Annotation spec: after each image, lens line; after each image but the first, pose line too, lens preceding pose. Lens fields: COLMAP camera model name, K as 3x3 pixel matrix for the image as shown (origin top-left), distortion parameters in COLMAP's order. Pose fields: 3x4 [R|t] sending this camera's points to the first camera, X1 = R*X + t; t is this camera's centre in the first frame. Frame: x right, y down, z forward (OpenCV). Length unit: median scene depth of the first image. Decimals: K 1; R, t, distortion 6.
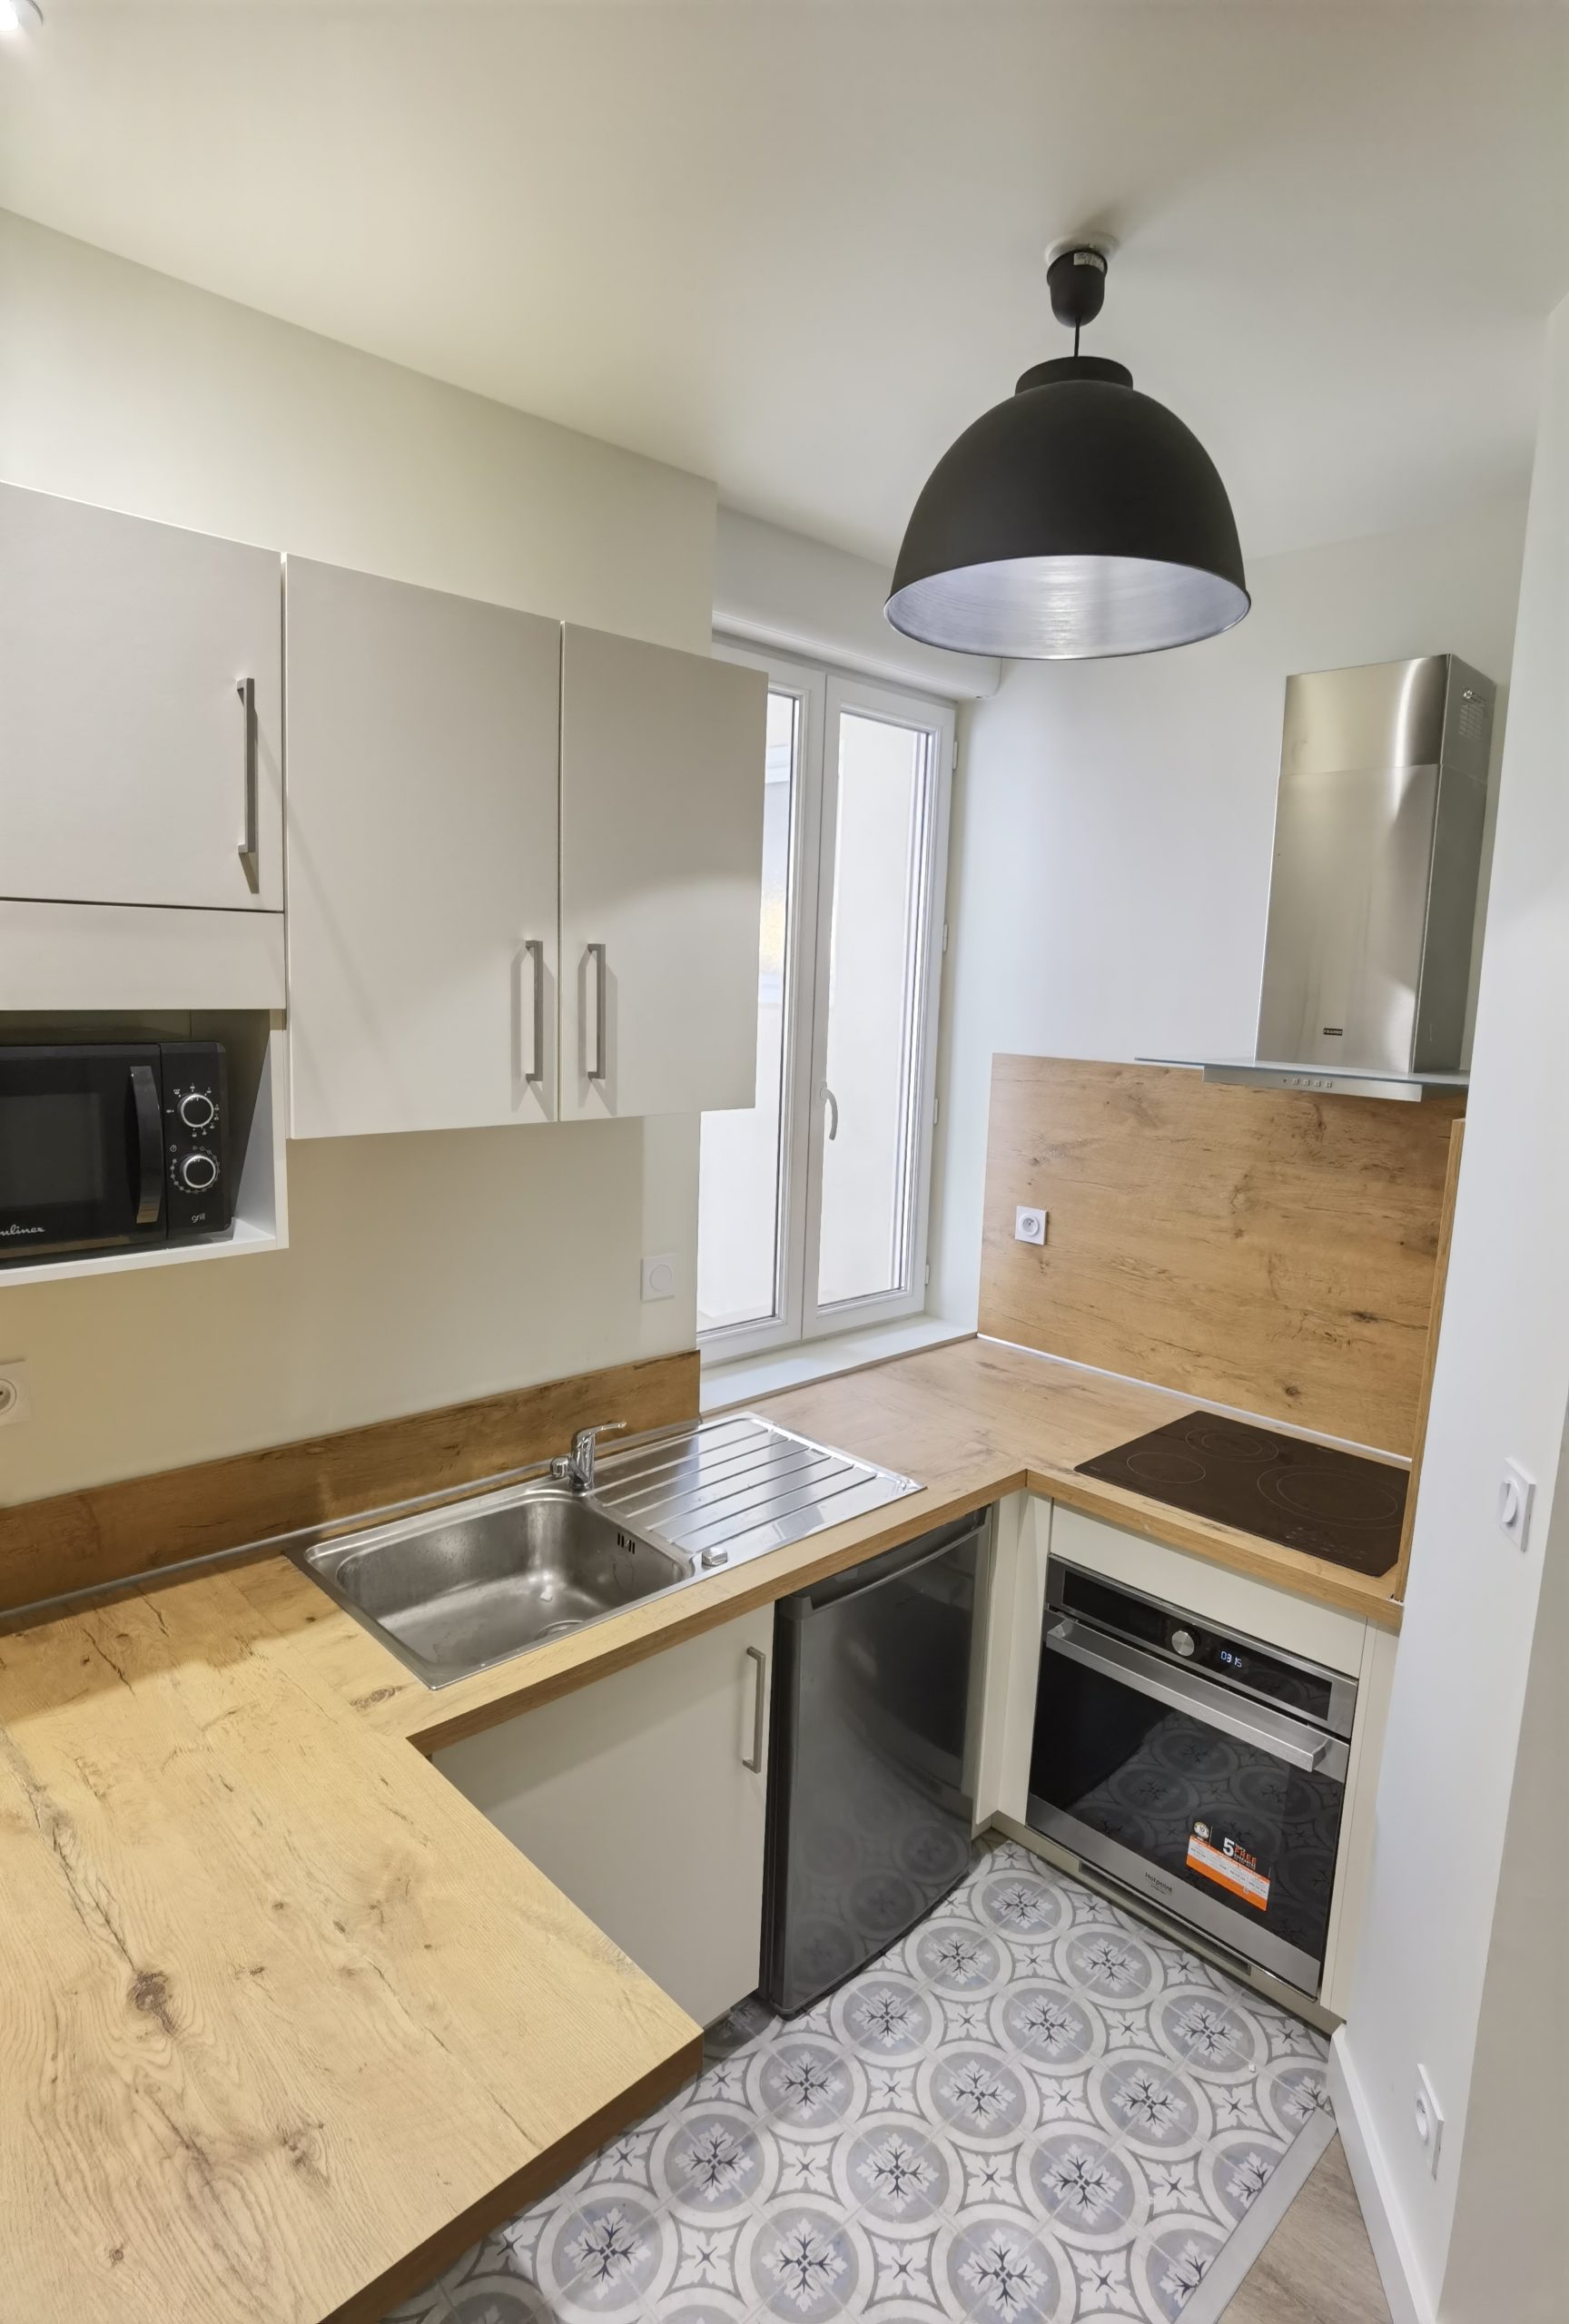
lens RADIAL K [[1224.2, 0, 784.5], [0, 1224.2, 1162.0], [0, 0, 1]] dist [-0.083804, 0.040018]
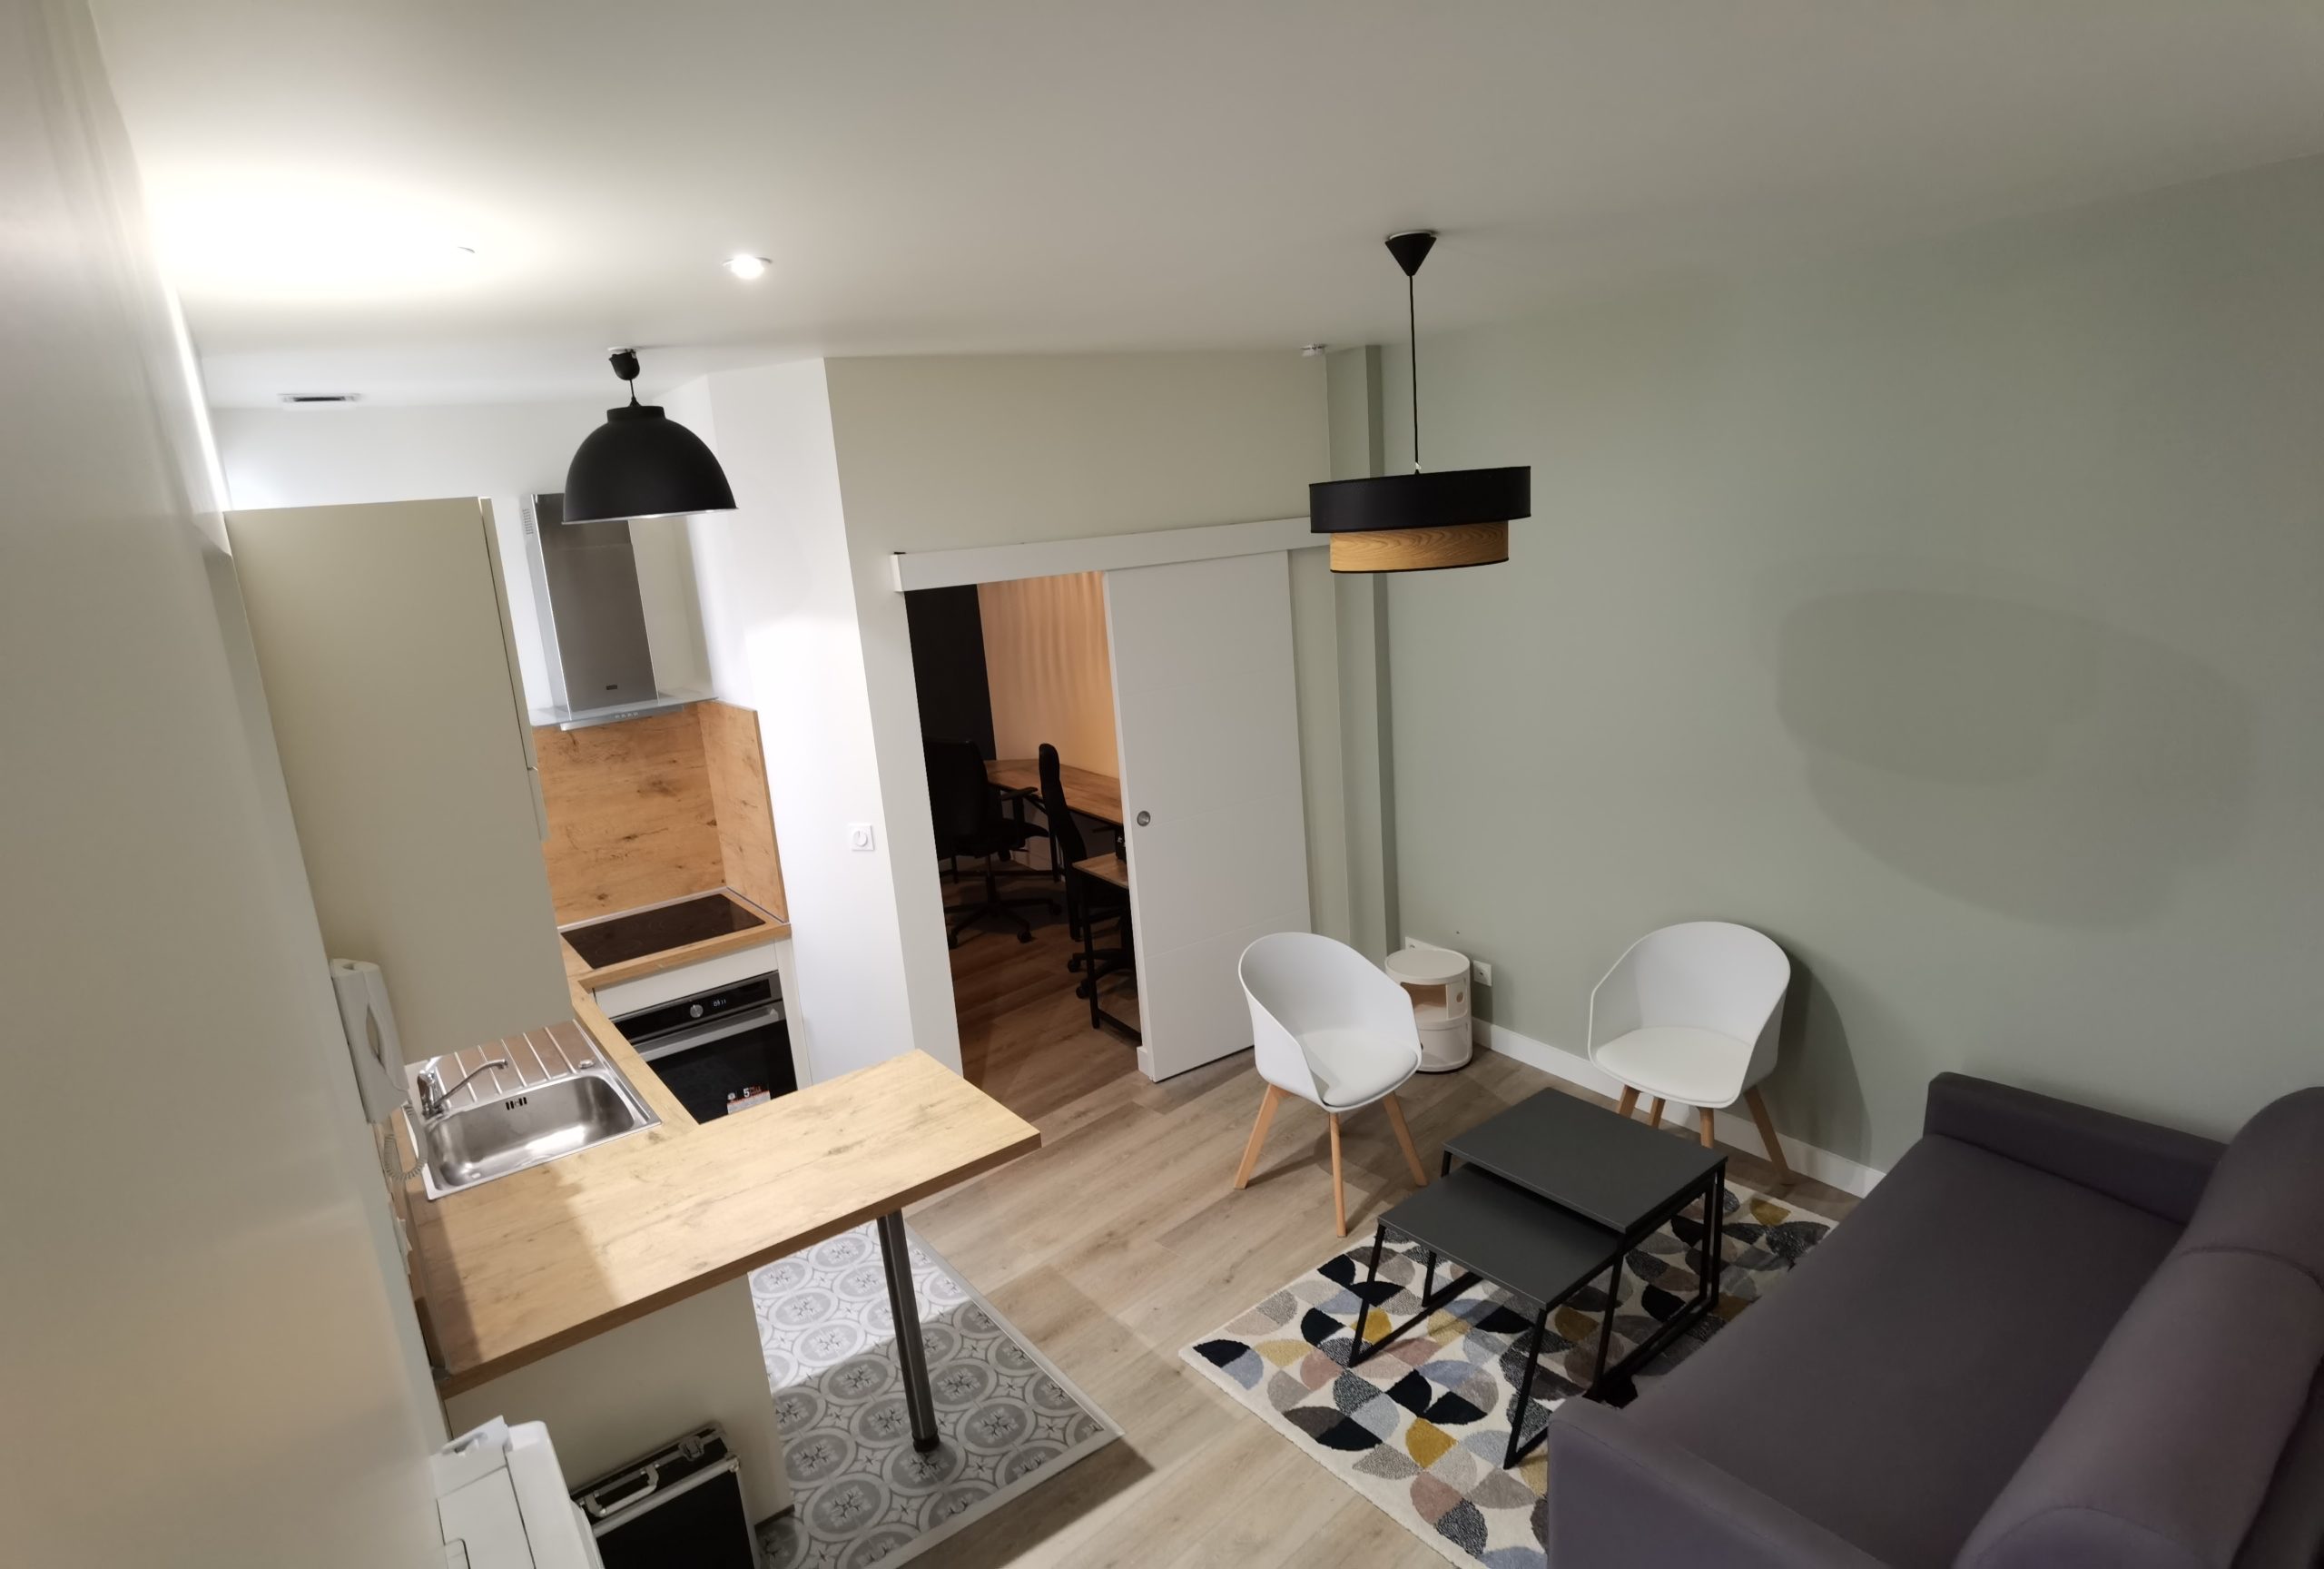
lens RADIAL K [[1224.2, 0, 1162.0], [0, 1224.2, 784.5], [0, 0, 1]] dist [-0.083804, 0.040018]
pose [[0.111142, -0.265648, 0.957642, -1.202146], [0.231029, 0.944119, 0.235084, -0.197463], [-0.966578, 0.195116, 0.166304, -0.092490]]
